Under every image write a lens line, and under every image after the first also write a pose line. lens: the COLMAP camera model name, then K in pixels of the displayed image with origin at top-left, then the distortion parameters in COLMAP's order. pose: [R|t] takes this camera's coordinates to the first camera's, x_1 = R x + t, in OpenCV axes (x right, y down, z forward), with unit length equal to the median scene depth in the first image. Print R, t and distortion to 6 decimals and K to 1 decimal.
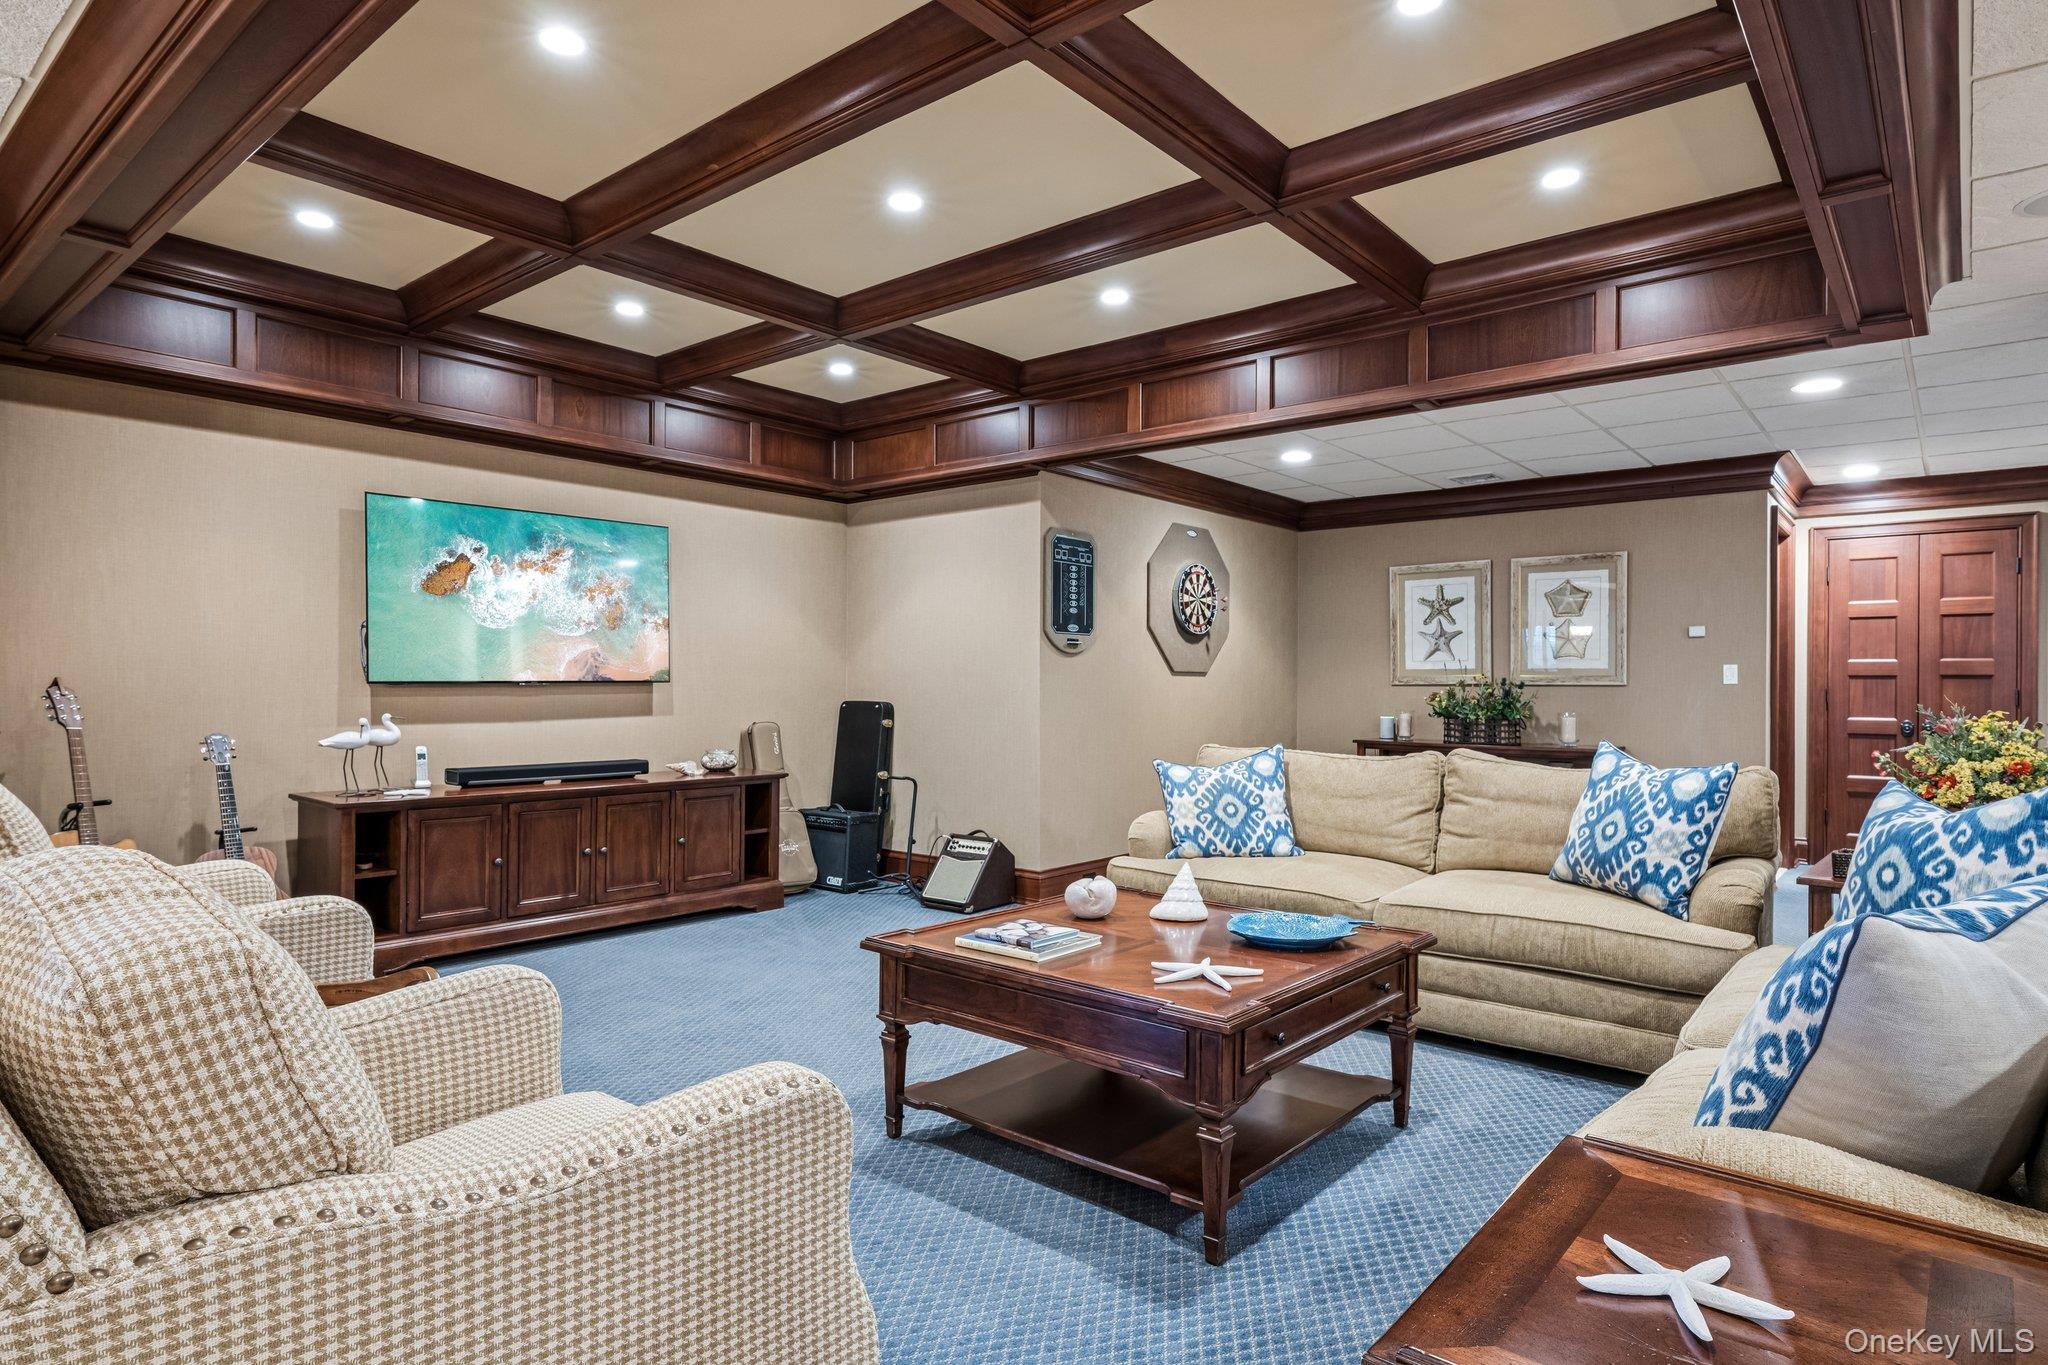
lens RADIAL K [[1108.9, 0, 1018.3], [0, 1108.9, 692.5], [0, 0, 1]] dist [0.000736, 0.001030]
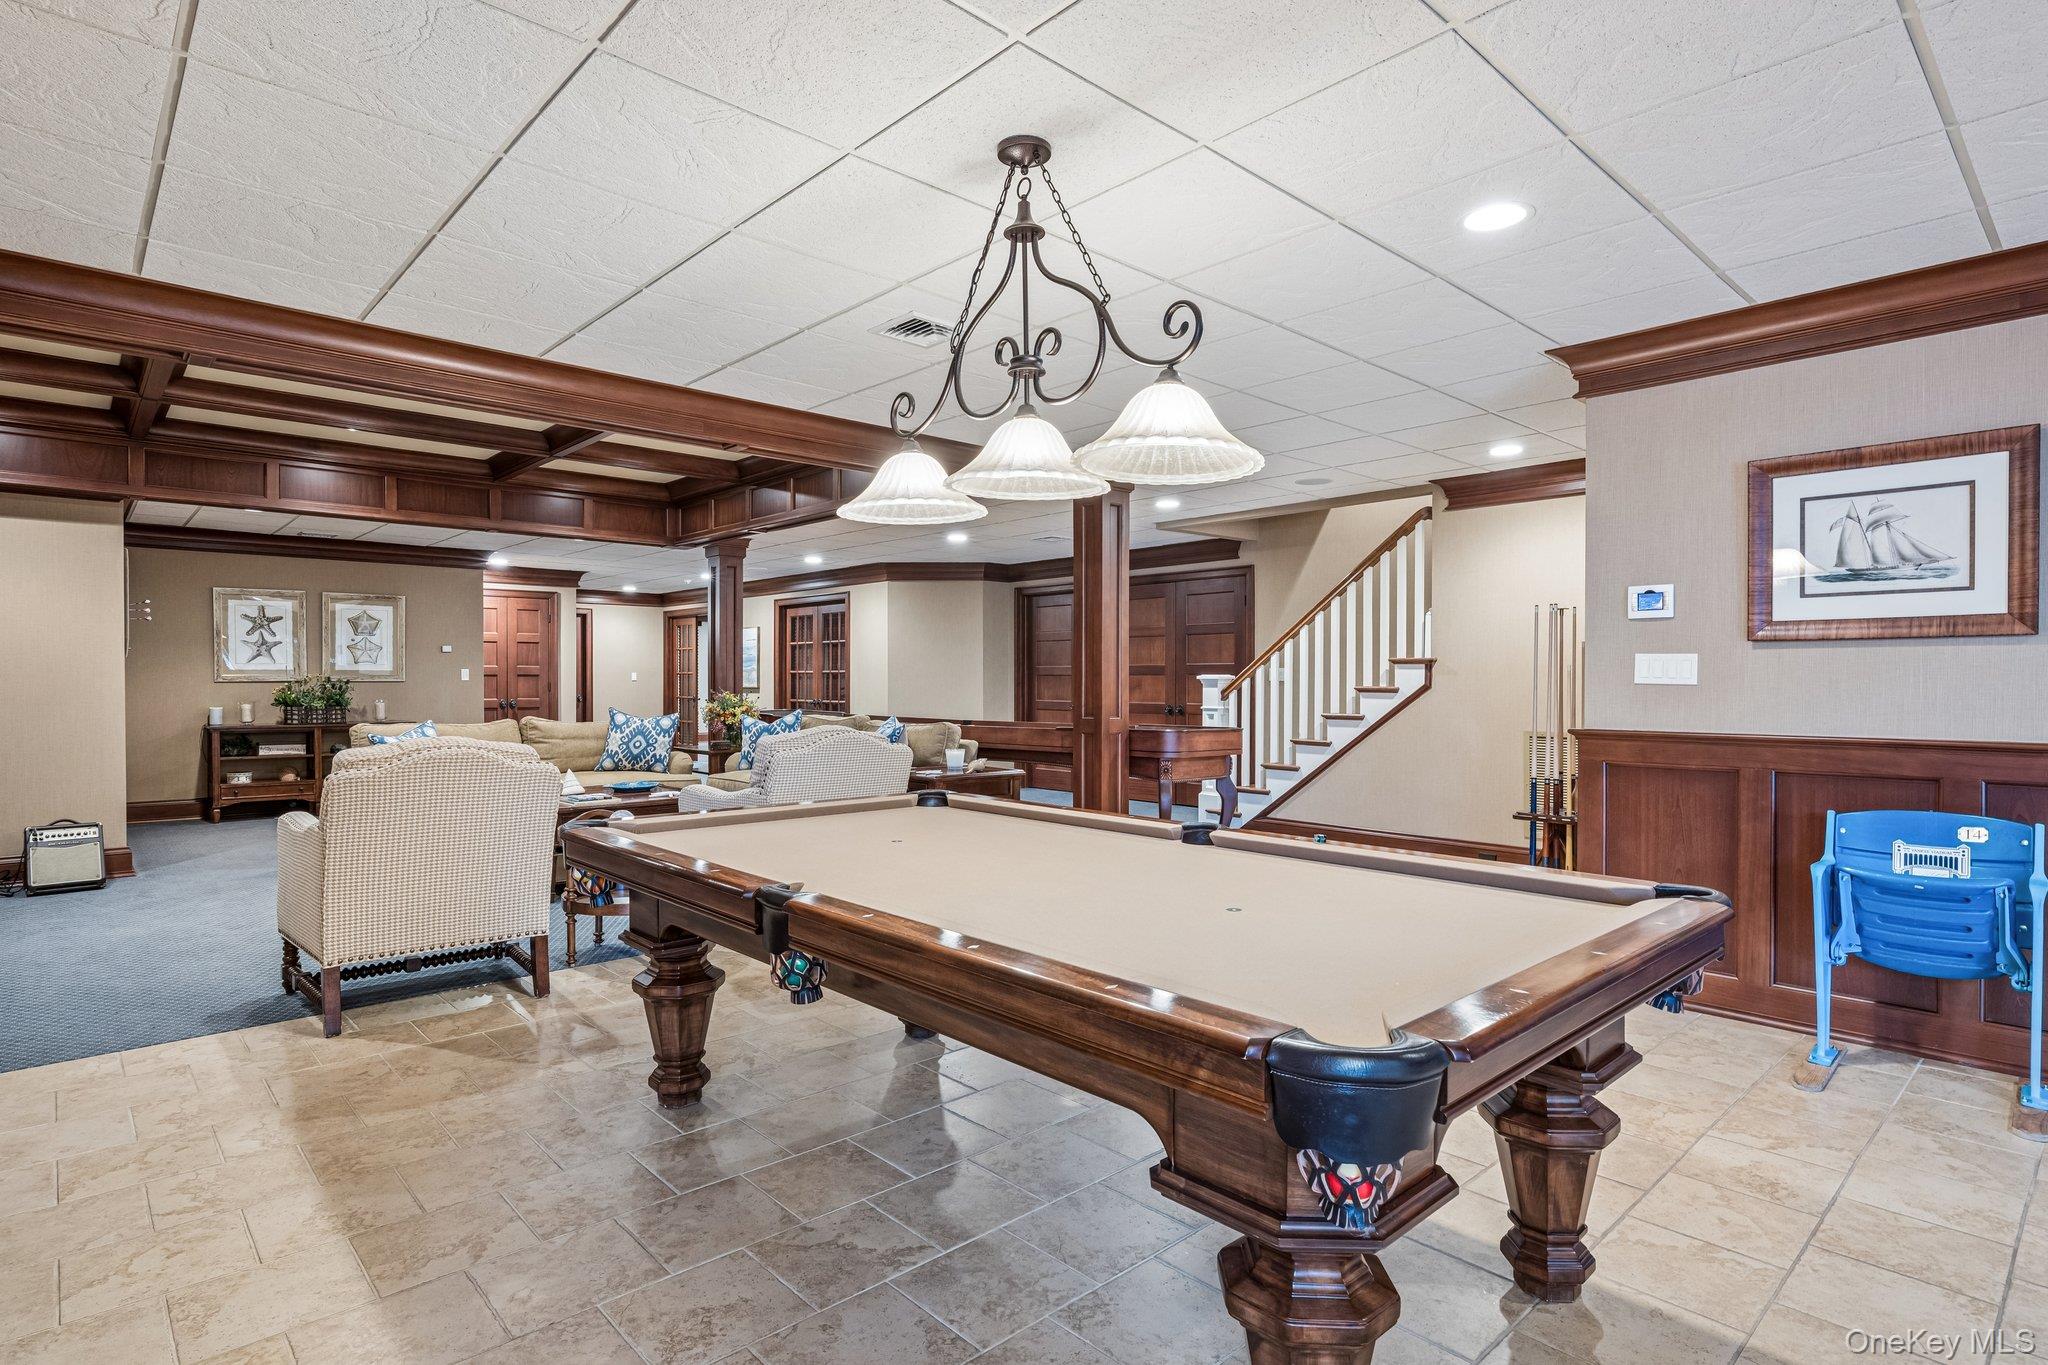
lens RADIAL K [[1089.4, 0, 1026.1], [0, 1089.4, 684.2], [0, 0, 1]] dist [0.001494, -0.001943]
pose [[0.124619, -0.009425, 0.992160, -0.856269], [0.006743, 0.999940, 0.008652, -0.009870], [-0.992182, 0.005612, 0.124675, -0.062668]]
